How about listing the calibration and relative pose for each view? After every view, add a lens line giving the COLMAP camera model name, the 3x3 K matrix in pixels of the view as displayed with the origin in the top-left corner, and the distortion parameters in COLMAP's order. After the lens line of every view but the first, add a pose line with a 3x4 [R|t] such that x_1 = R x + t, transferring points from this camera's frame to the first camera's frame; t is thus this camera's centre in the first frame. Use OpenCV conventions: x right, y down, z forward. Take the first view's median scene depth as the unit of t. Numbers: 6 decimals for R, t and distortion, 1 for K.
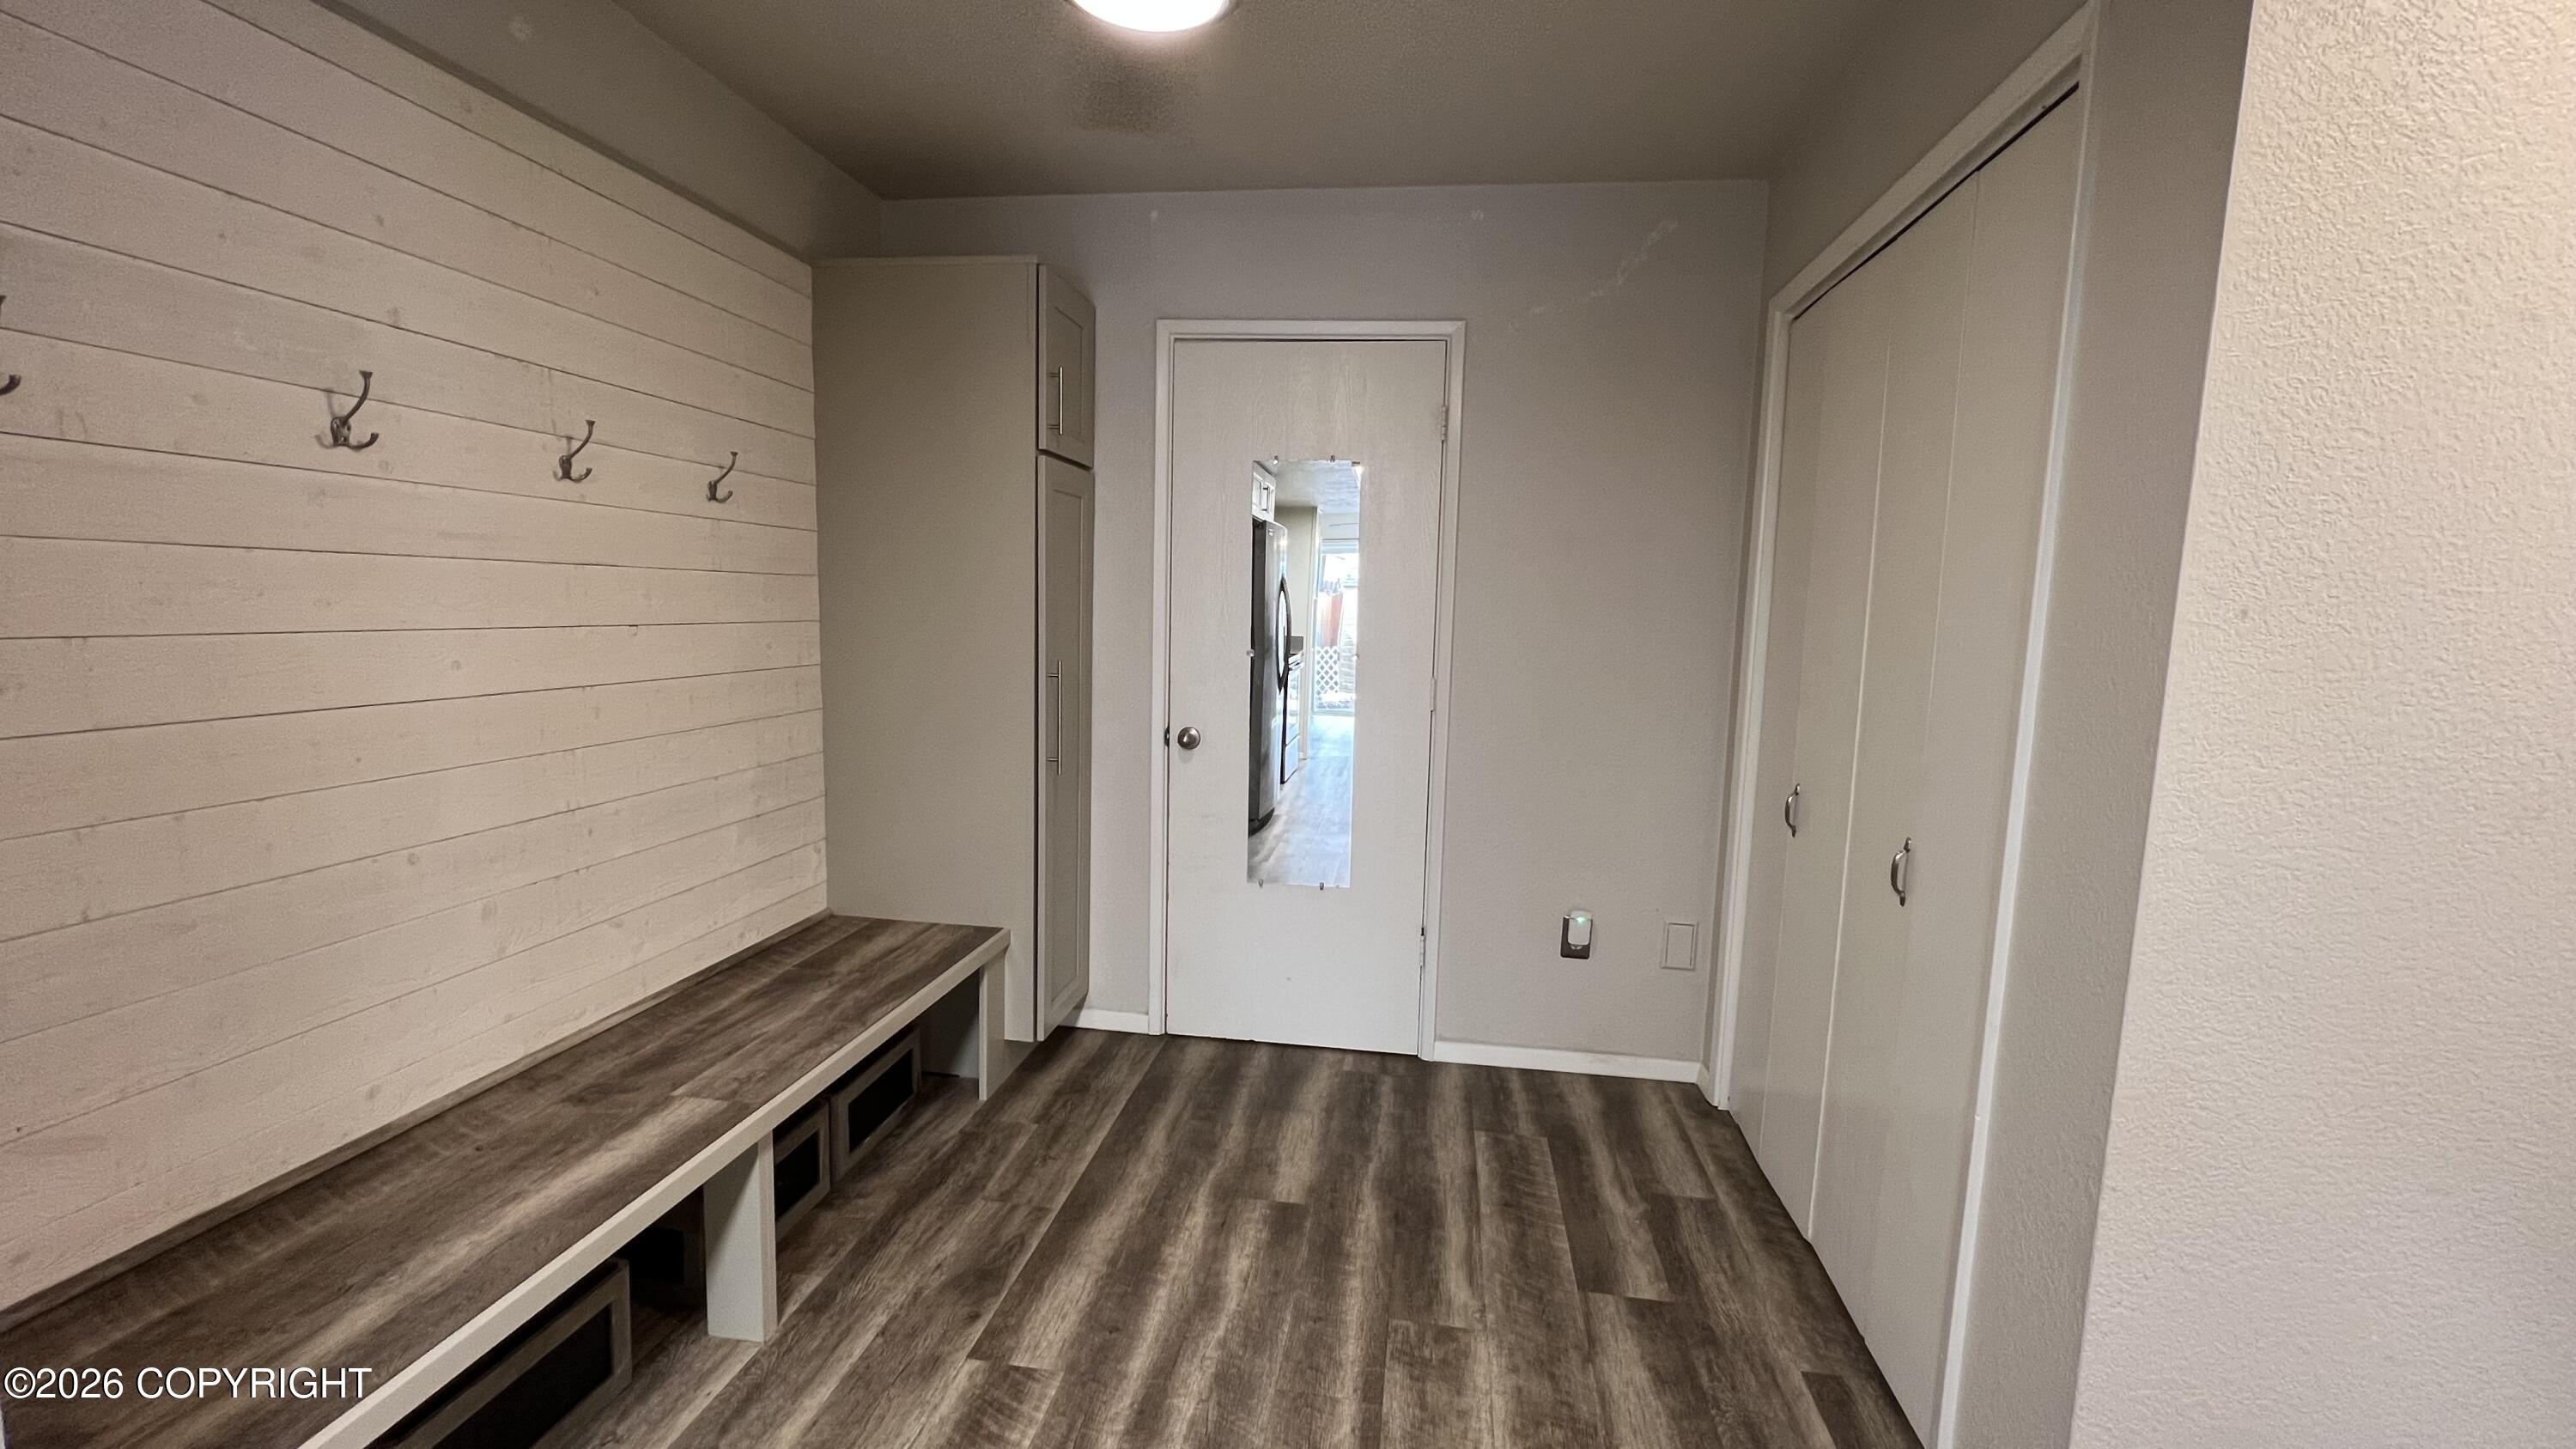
lens RADIAL K [[1023.8, 0, 1291.2], [0, 1023.8, 719.4], [0, 0, 1]] dist [0.000344, 0.000140]
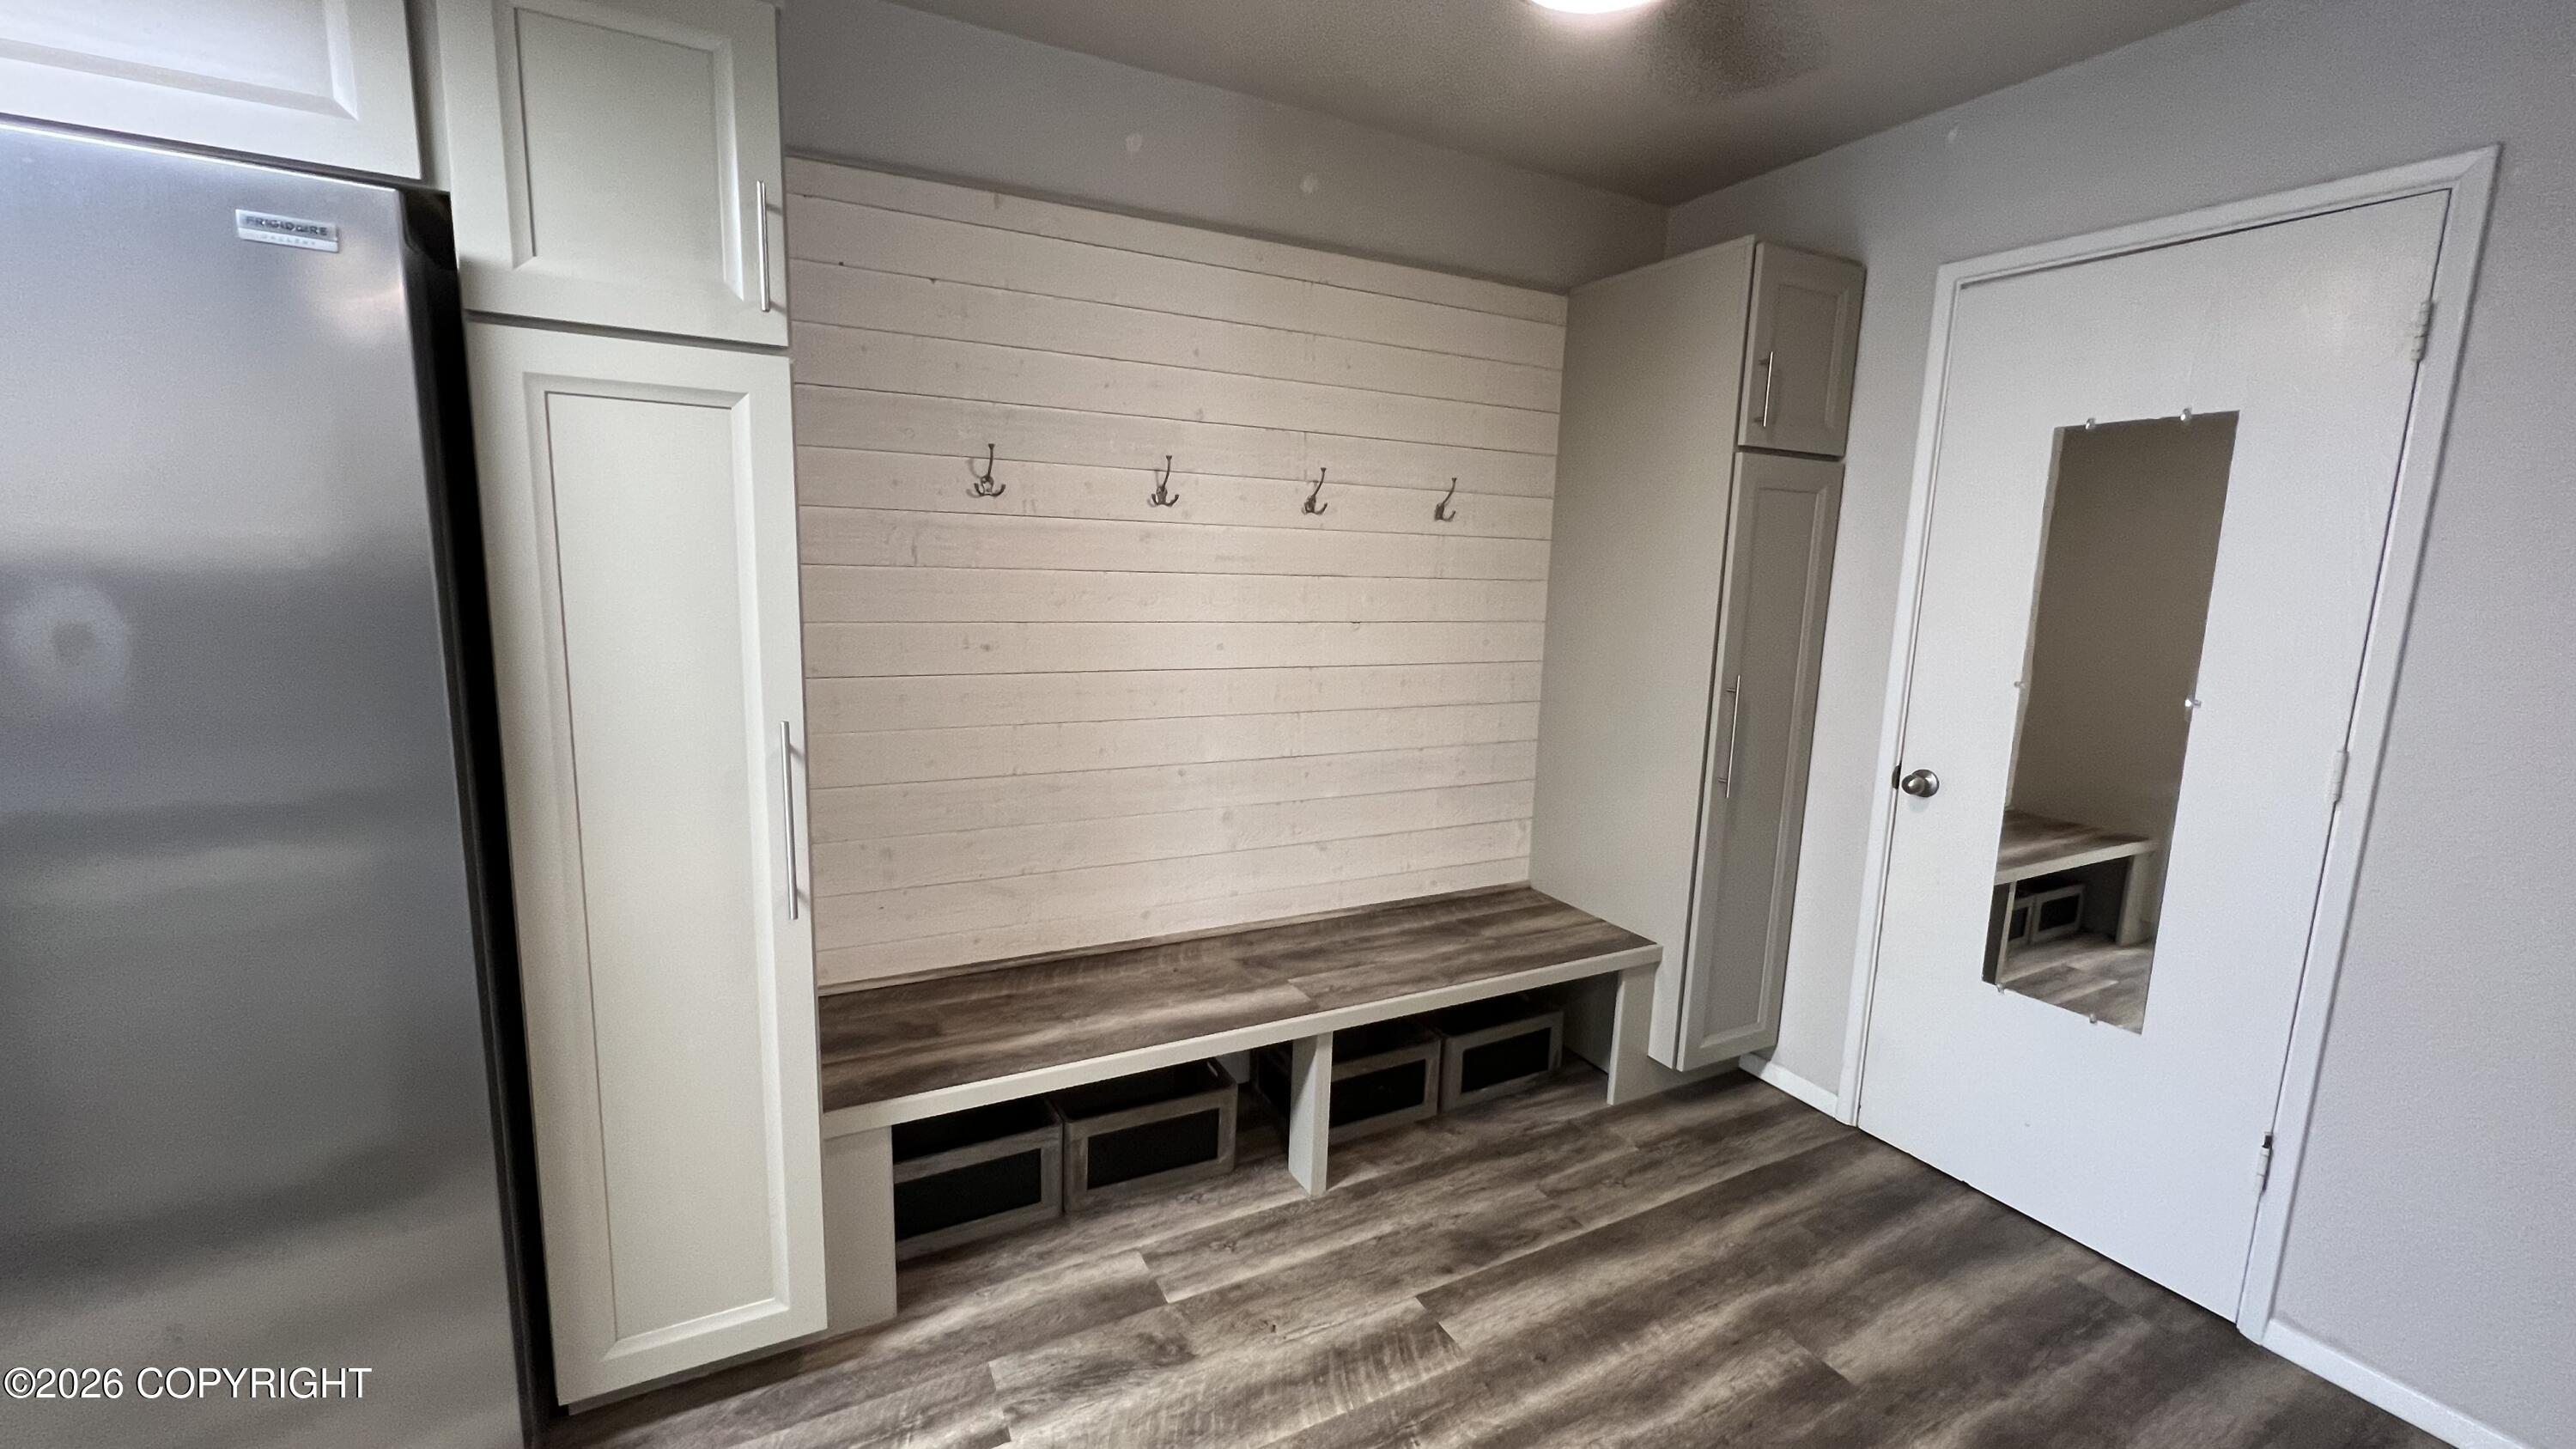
lens RADIAL K [[1023.8, 0, 1291.2], [0, 1023.8, 719.4], [0, 0, 1]] dist [0.000344, 0.000140]
pose [[0.595020, 0.114205, -0.795555, 0.328297], [-0.105025, 0.992414, 0.063913, -0.041611], [0.796819, 0.045524, 0.602500, 0.156414]]
